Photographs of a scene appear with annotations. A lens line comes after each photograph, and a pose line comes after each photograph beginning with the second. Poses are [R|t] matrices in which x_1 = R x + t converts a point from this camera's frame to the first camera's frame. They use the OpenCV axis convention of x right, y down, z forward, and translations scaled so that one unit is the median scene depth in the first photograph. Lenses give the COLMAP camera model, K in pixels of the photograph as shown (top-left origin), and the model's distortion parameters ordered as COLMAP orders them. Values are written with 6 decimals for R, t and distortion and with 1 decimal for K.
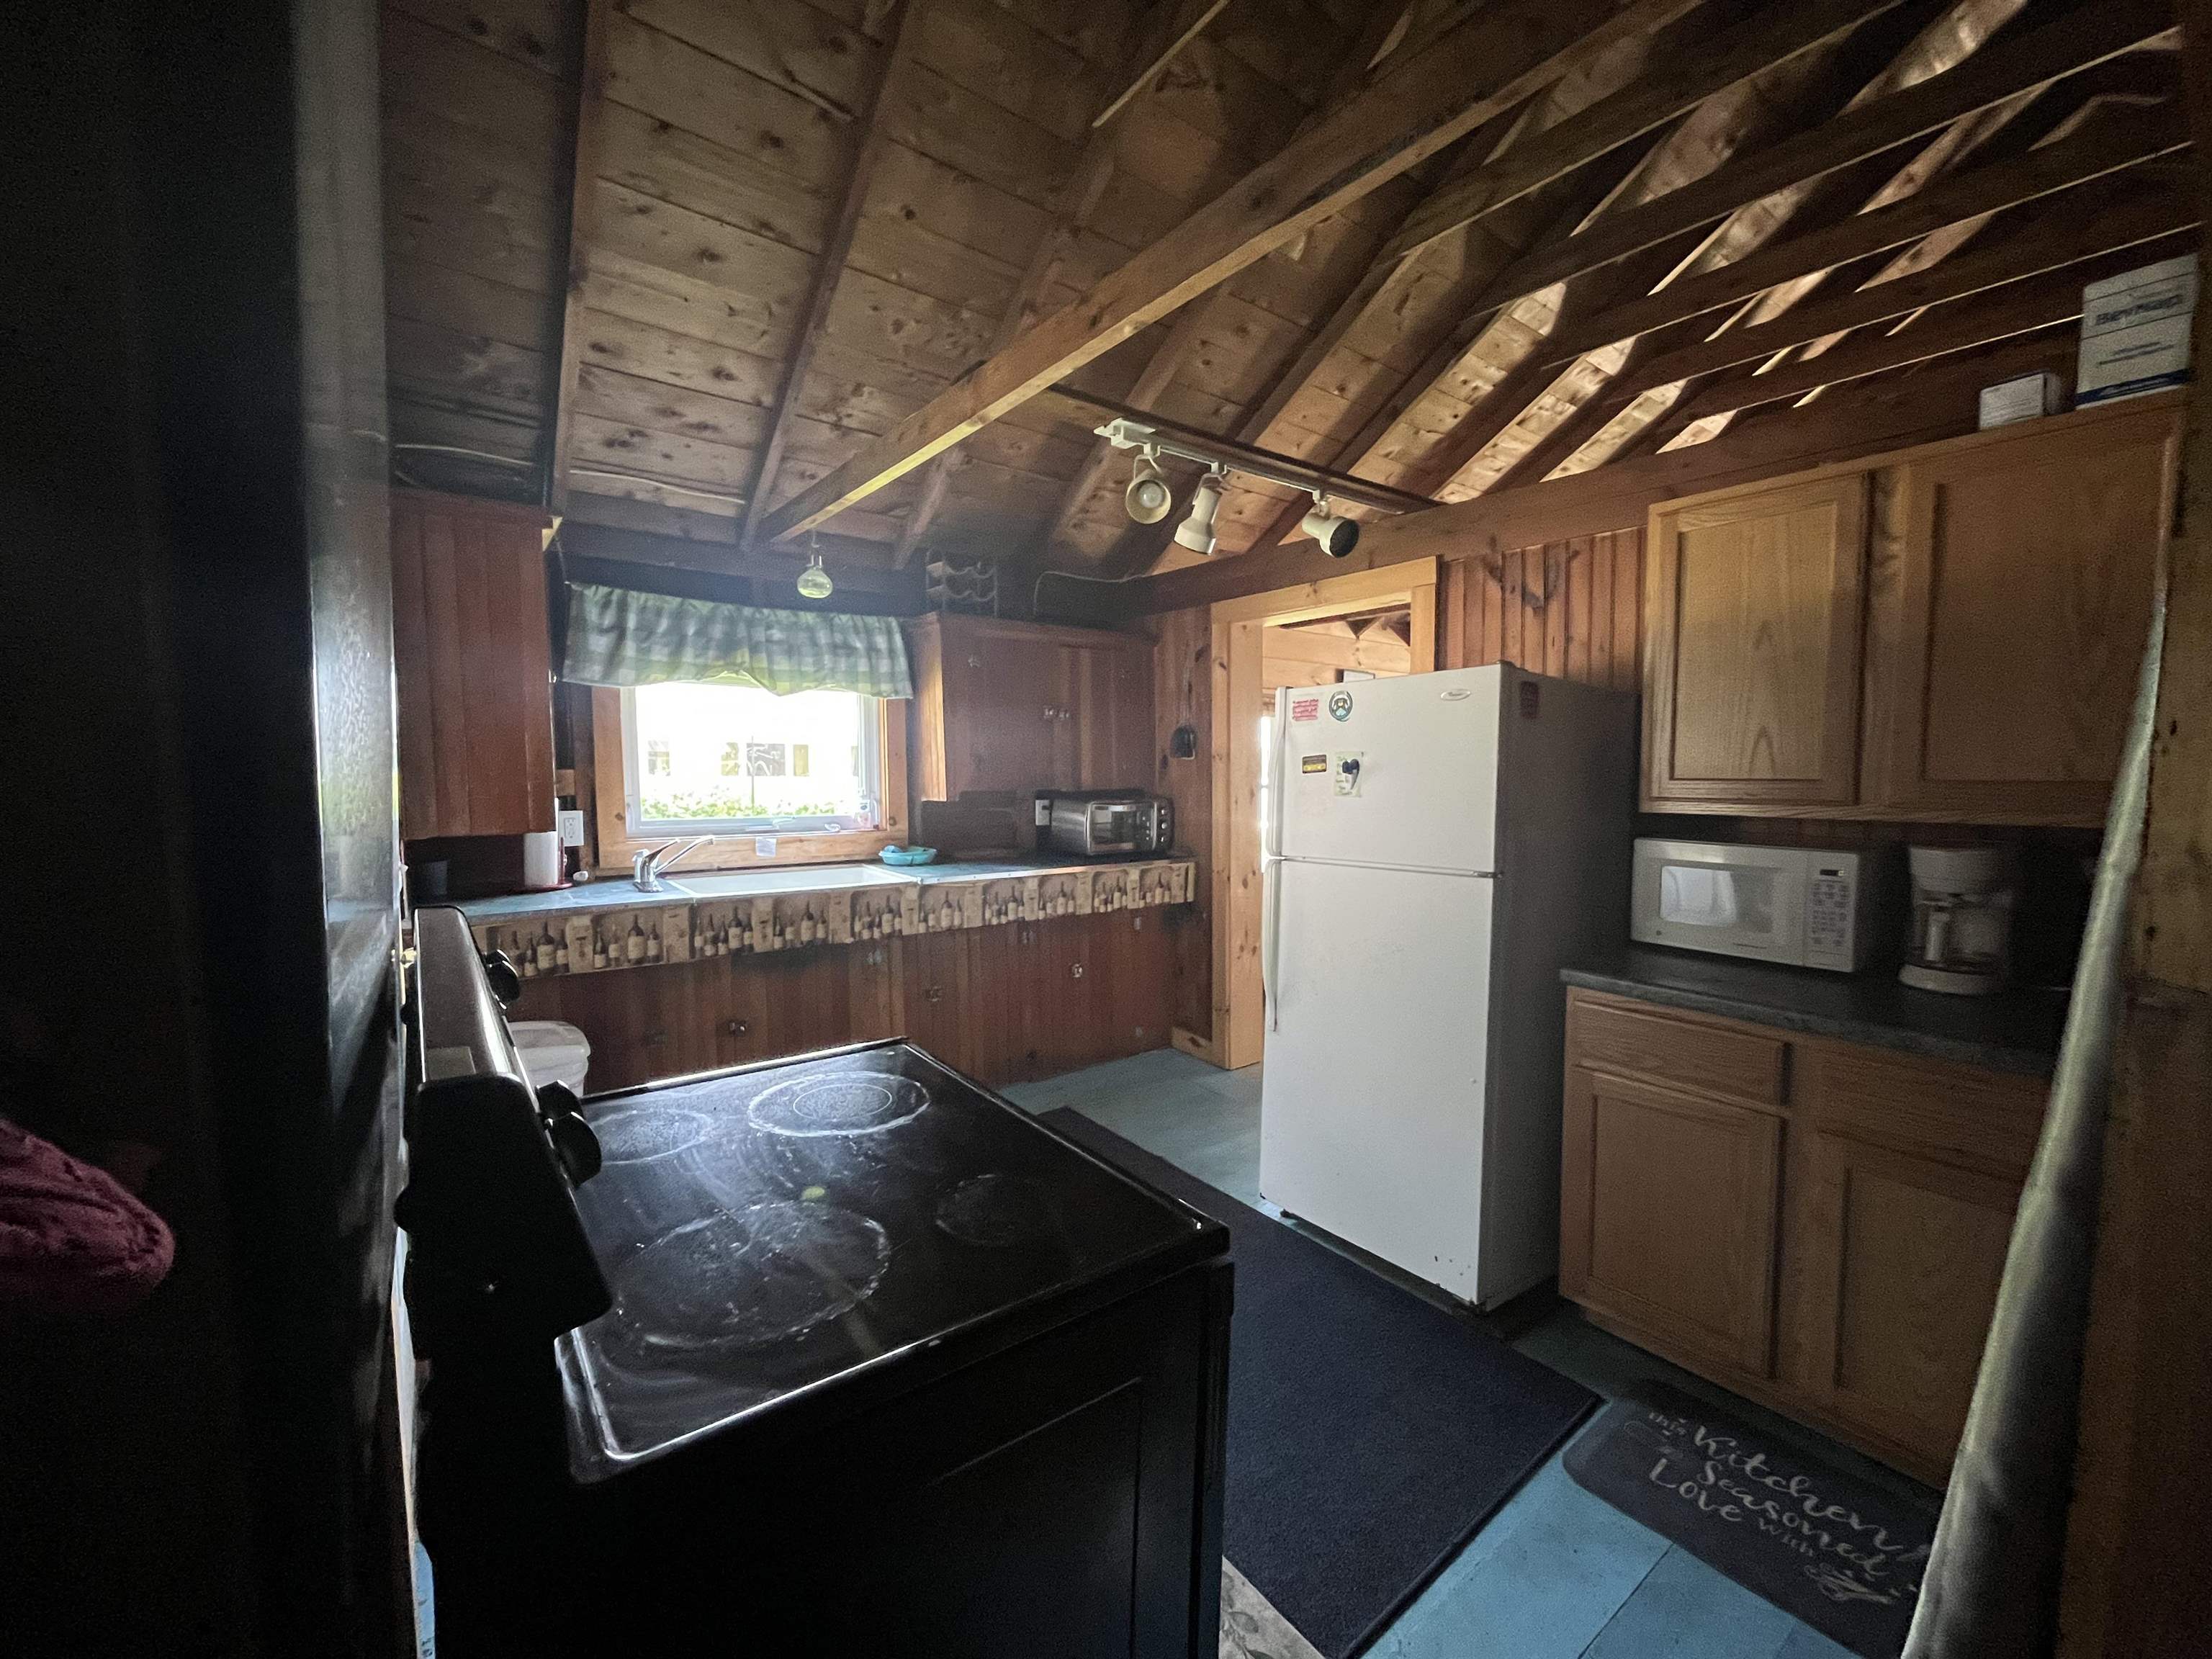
lens RADIAL K [[893.7, 0, 1117.7], [0, 893.7, 823.6], [0, 0, 1]] dist [0.002178, 0.000034]
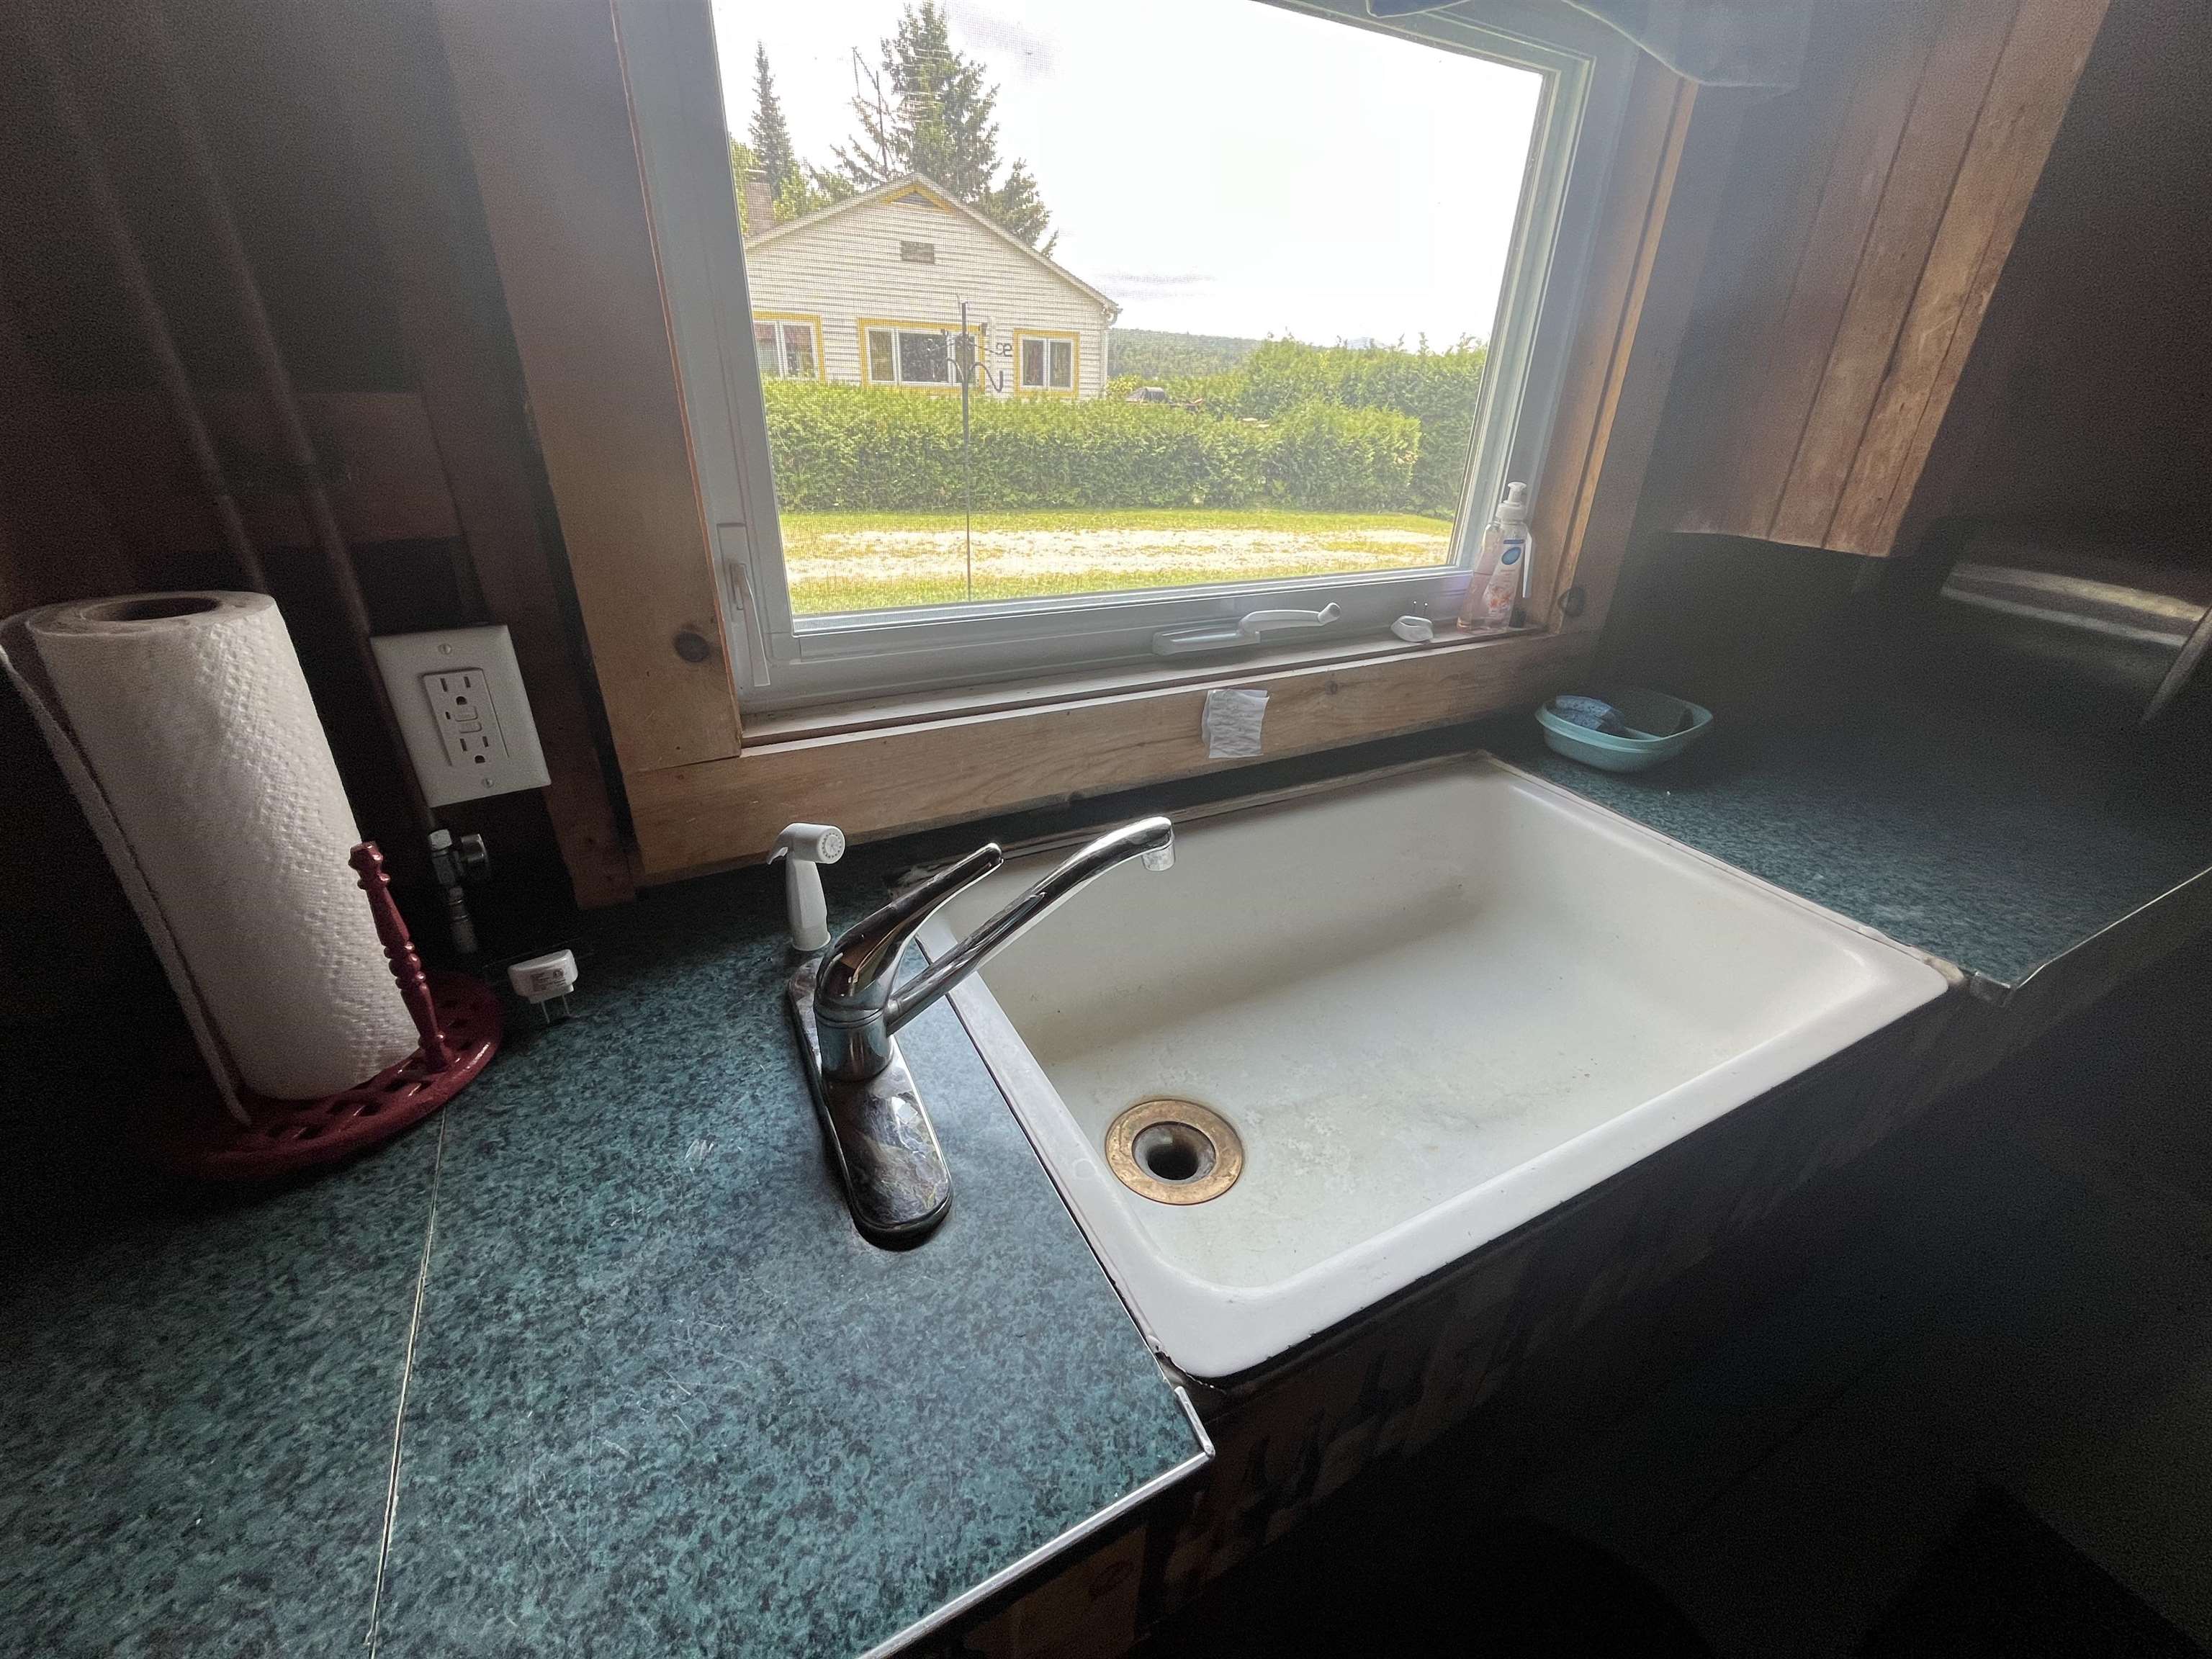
lens RADIAL K [[895.4, 0, 1107.6], [0, 895.4, 840.0], [0, 0, 1]] dist [-0.003173, 0.001101]
pose [[0.984109, 0.105864, -0.142558, -0.472313], [-0.039581, 0.913426, 0.405076, -0.059412], [0.173100, -0.392997, 0.903100, 0.894879]]
